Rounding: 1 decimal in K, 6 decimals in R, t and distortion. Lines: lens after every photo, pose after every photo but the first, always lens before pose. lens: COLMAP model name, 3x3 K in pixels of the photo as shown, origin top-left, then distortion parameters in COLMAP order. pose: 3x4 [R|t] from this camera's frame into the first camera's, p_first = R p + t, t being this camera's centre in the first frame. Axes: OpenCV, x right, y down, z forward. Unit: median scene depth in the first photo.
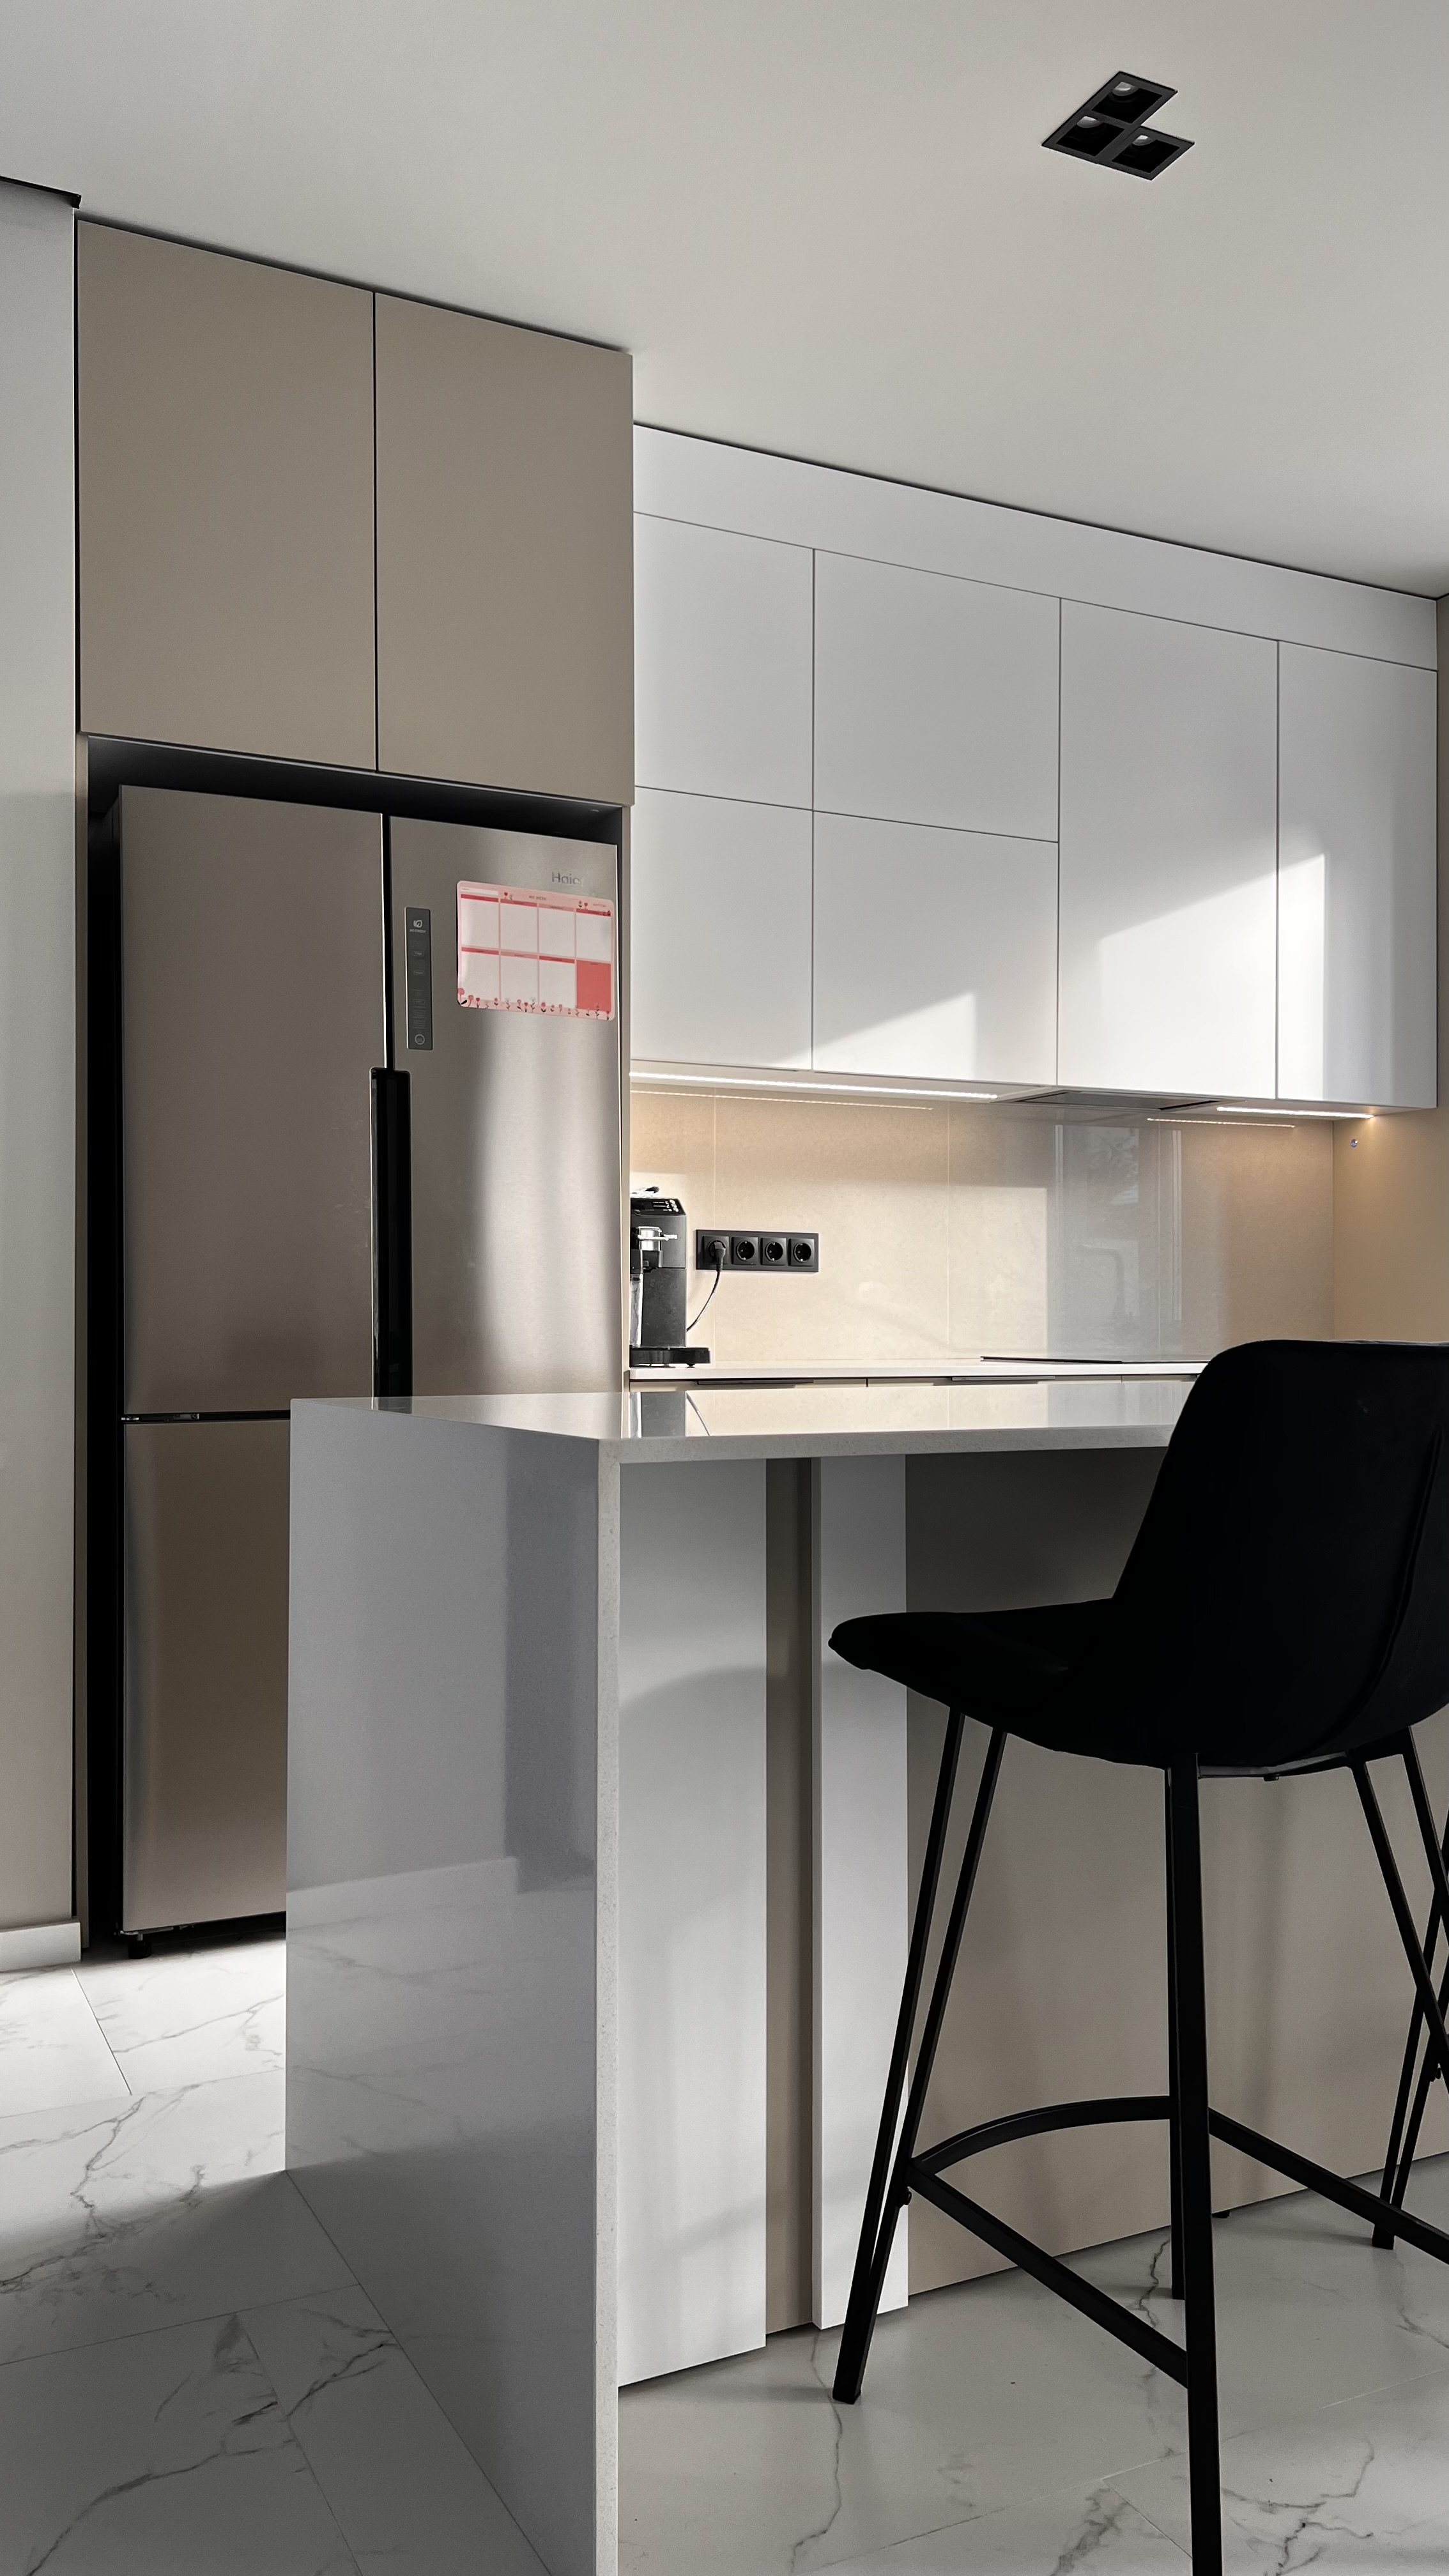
lens RADIAL K [[1928.9, 0, 714.4], [0, 1928.9, 1304.4], [0, 0, 1]] dist [0.061700, -0.074478]
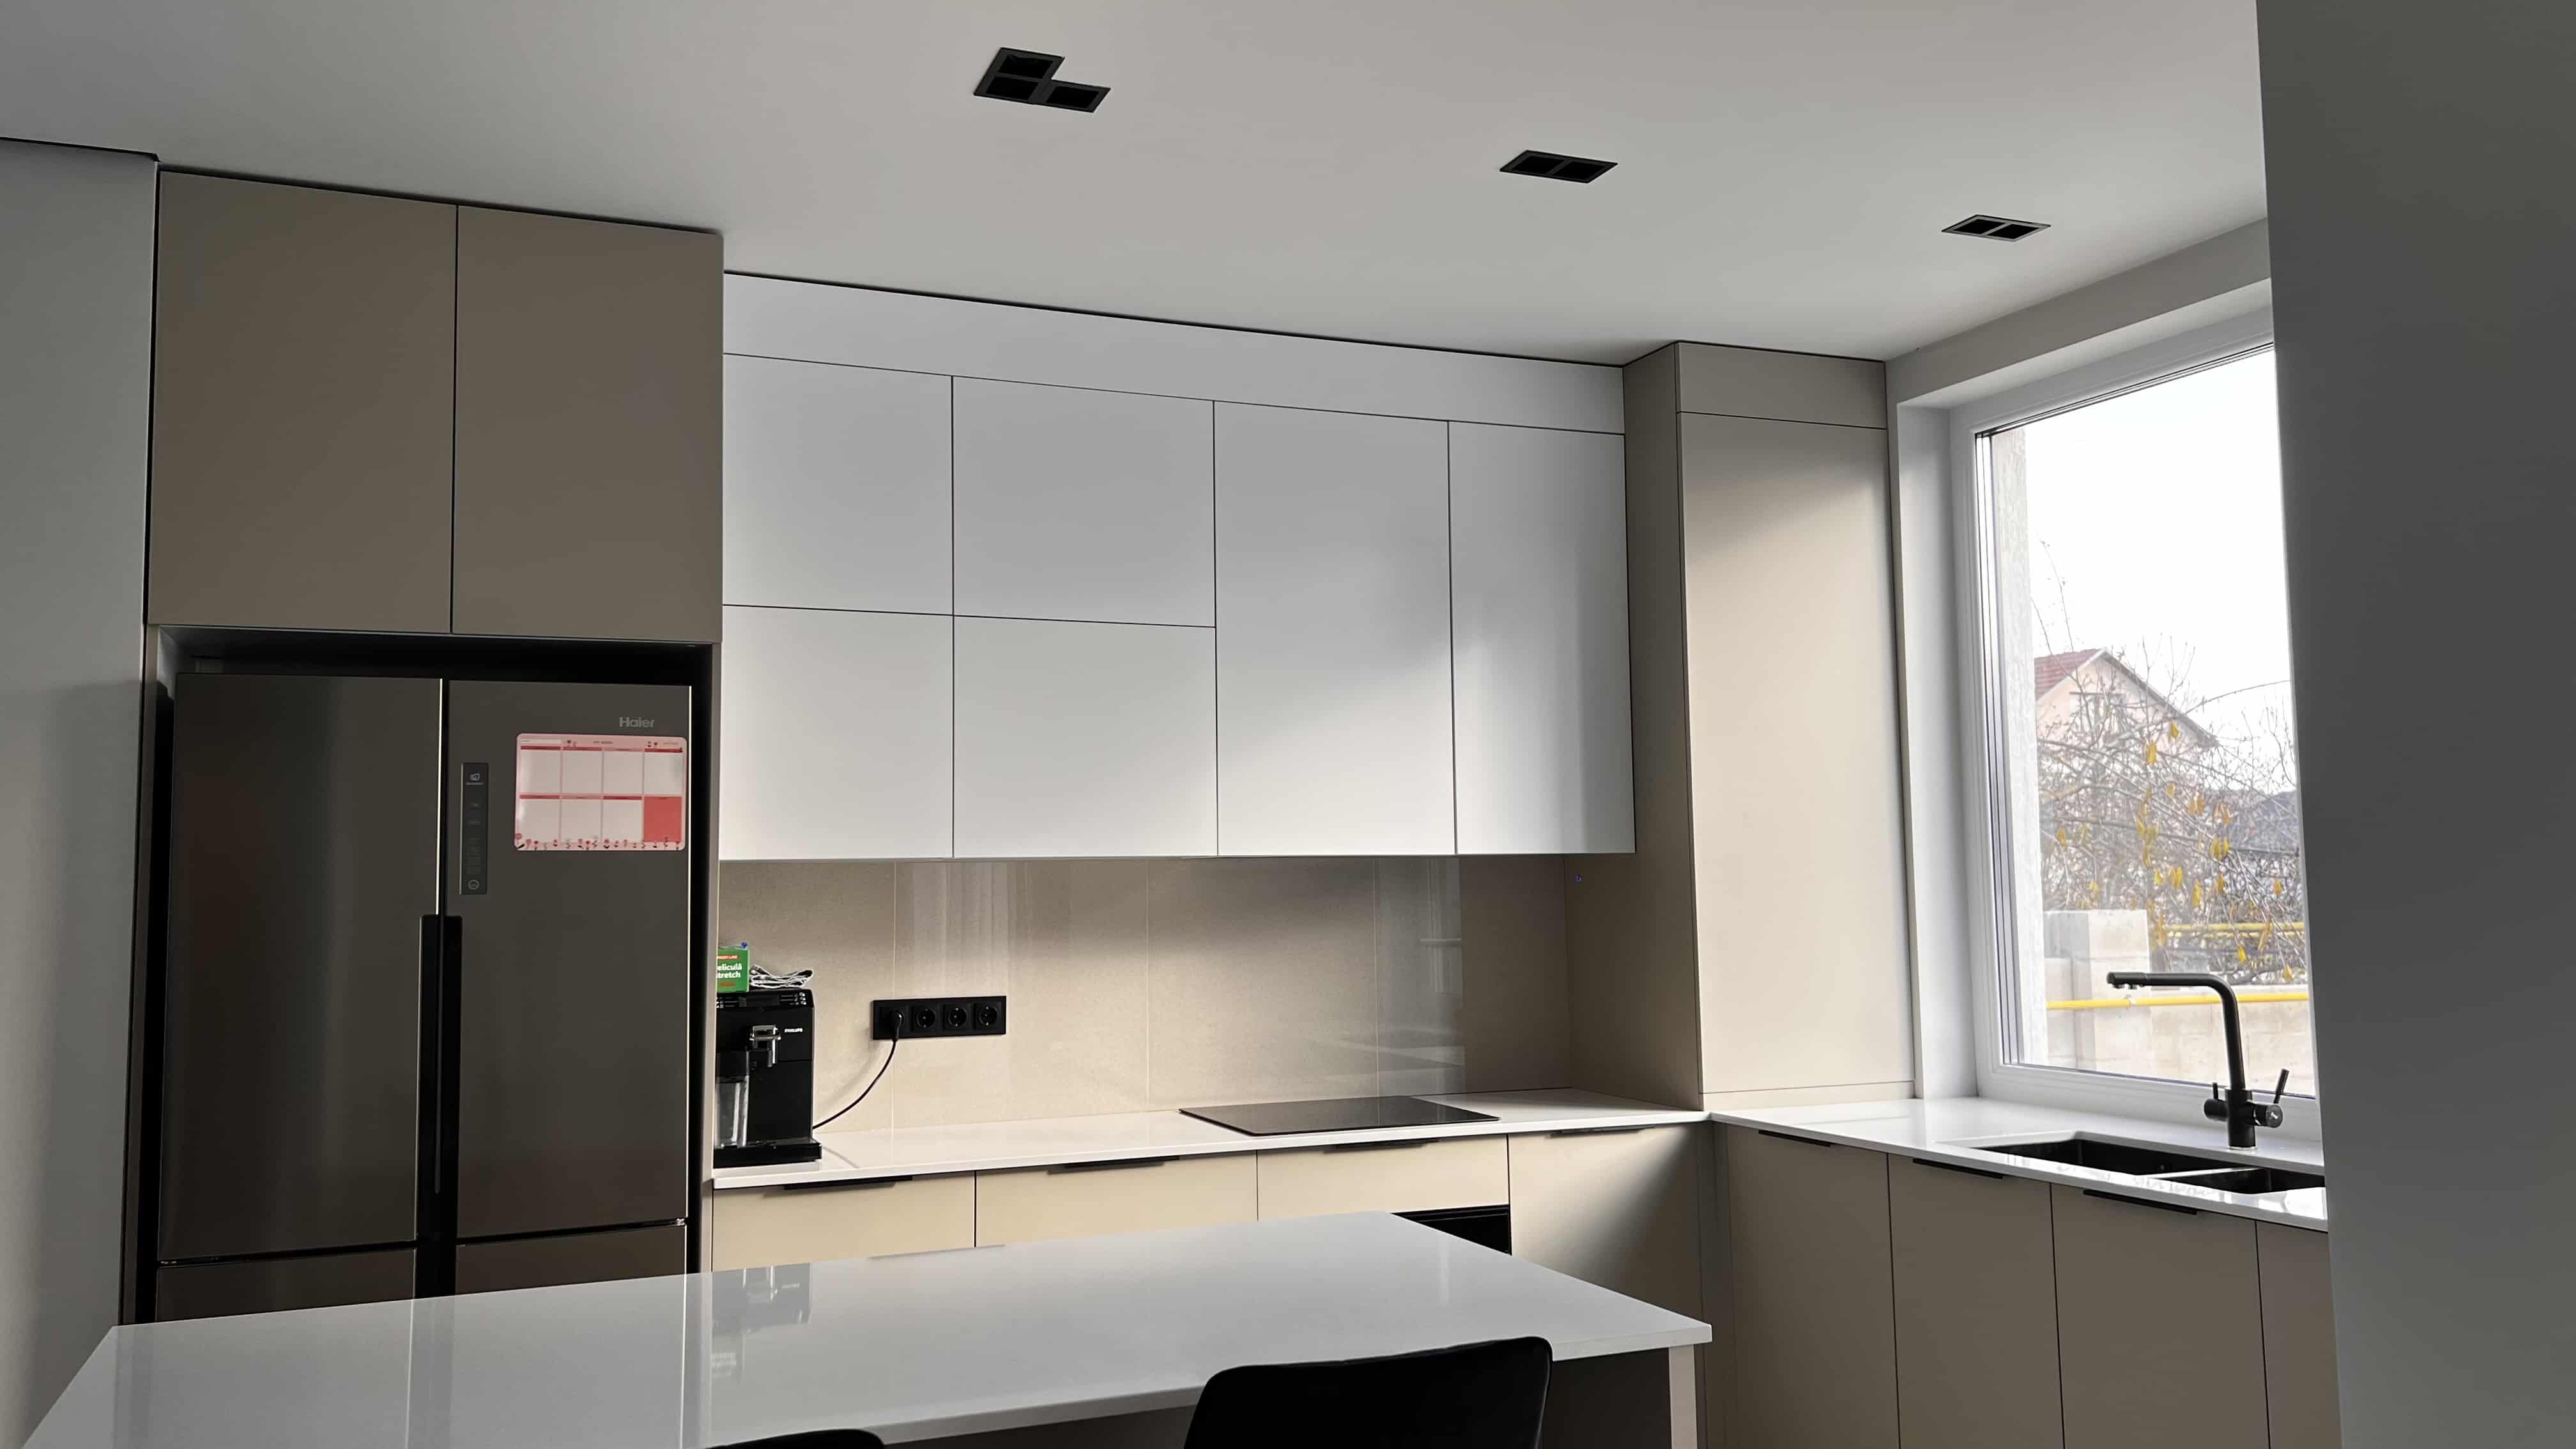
lens RADIAL K [[1928.9, 0, 1275.8], [0, 1928.9, 723.5], [0, 0, 1]] dist [0.061700, -0.074478]
pose [[0.997742, -0.018600, -0.064536, 0.381621], [0.013736, 0.997088, -0.075017, -0.146977], [0.065743, 0.073961, 0.995092, -0.050852]]
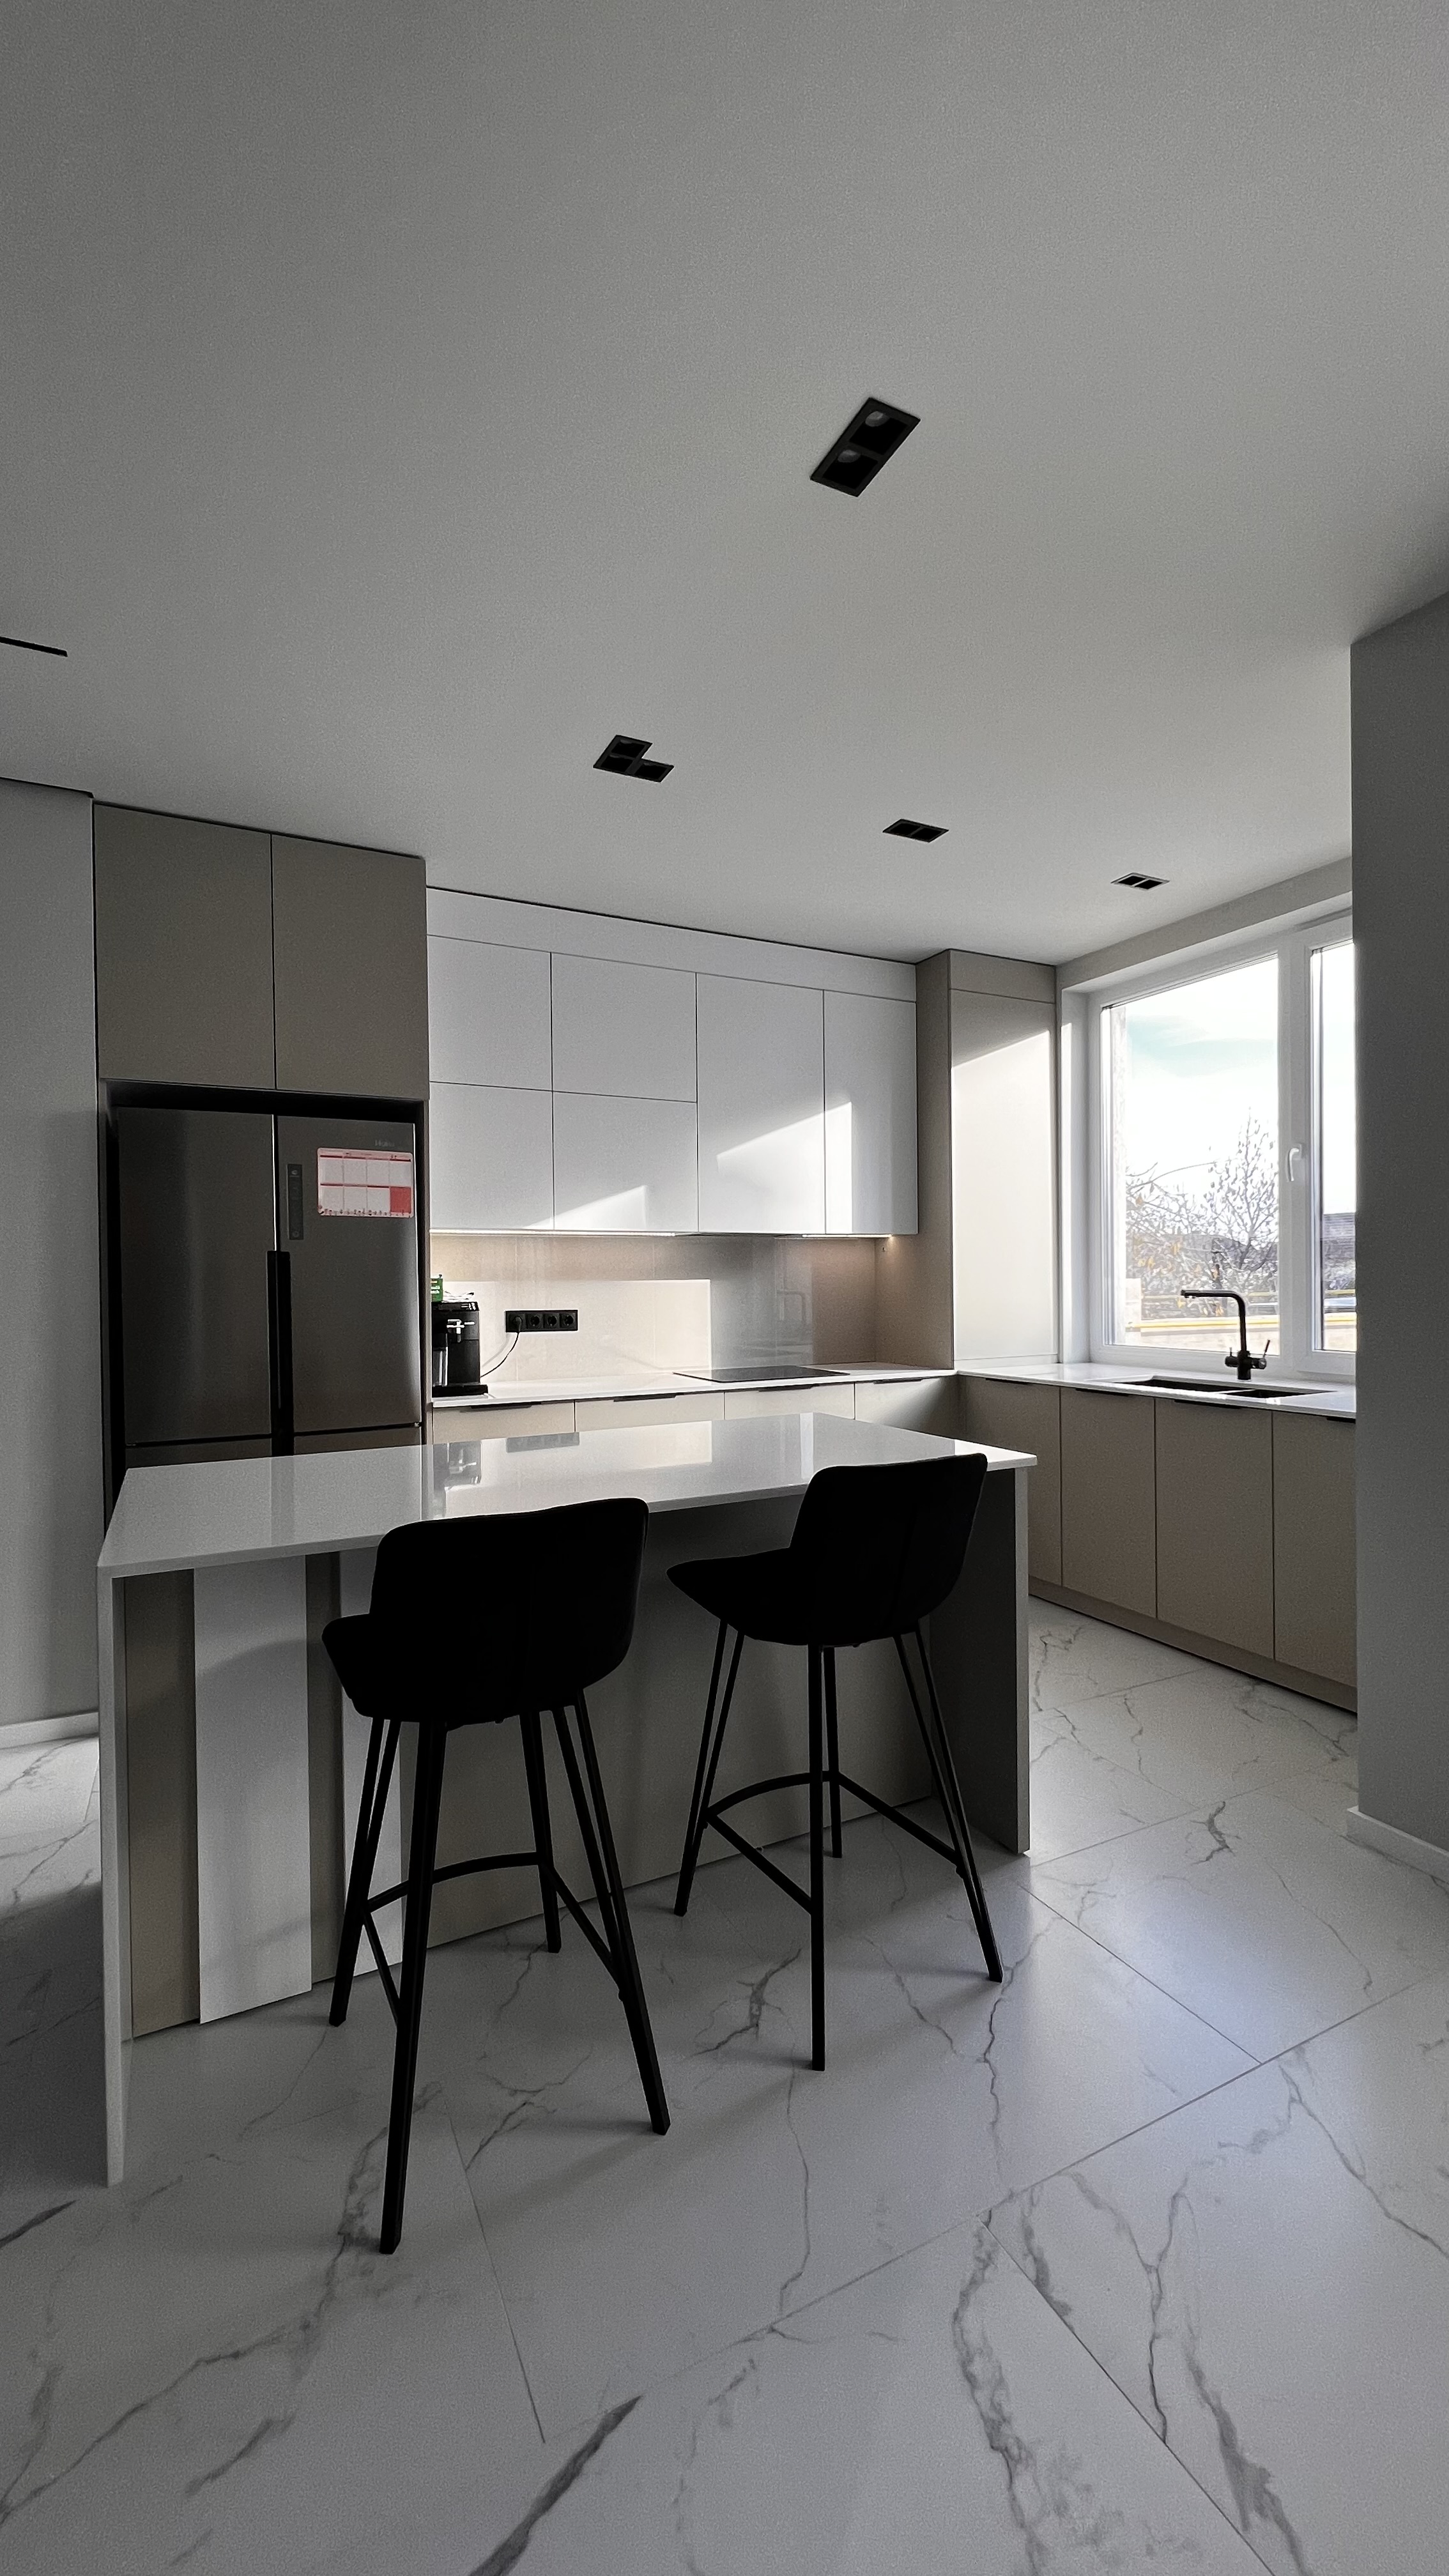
lens RADIAL K [[1031.2, 0, 726.1], [0, 1031.2, 1290.1], [0, 0, 1]] dist [-0.006976, 0.001278]
pose [[0.999855, -0.011210, 0.012857, 0.262946], [0.010993, 0.999799, 0.016775, -0.100643], [-0.013042, -0.016631, 0.999777, 0.000655]]
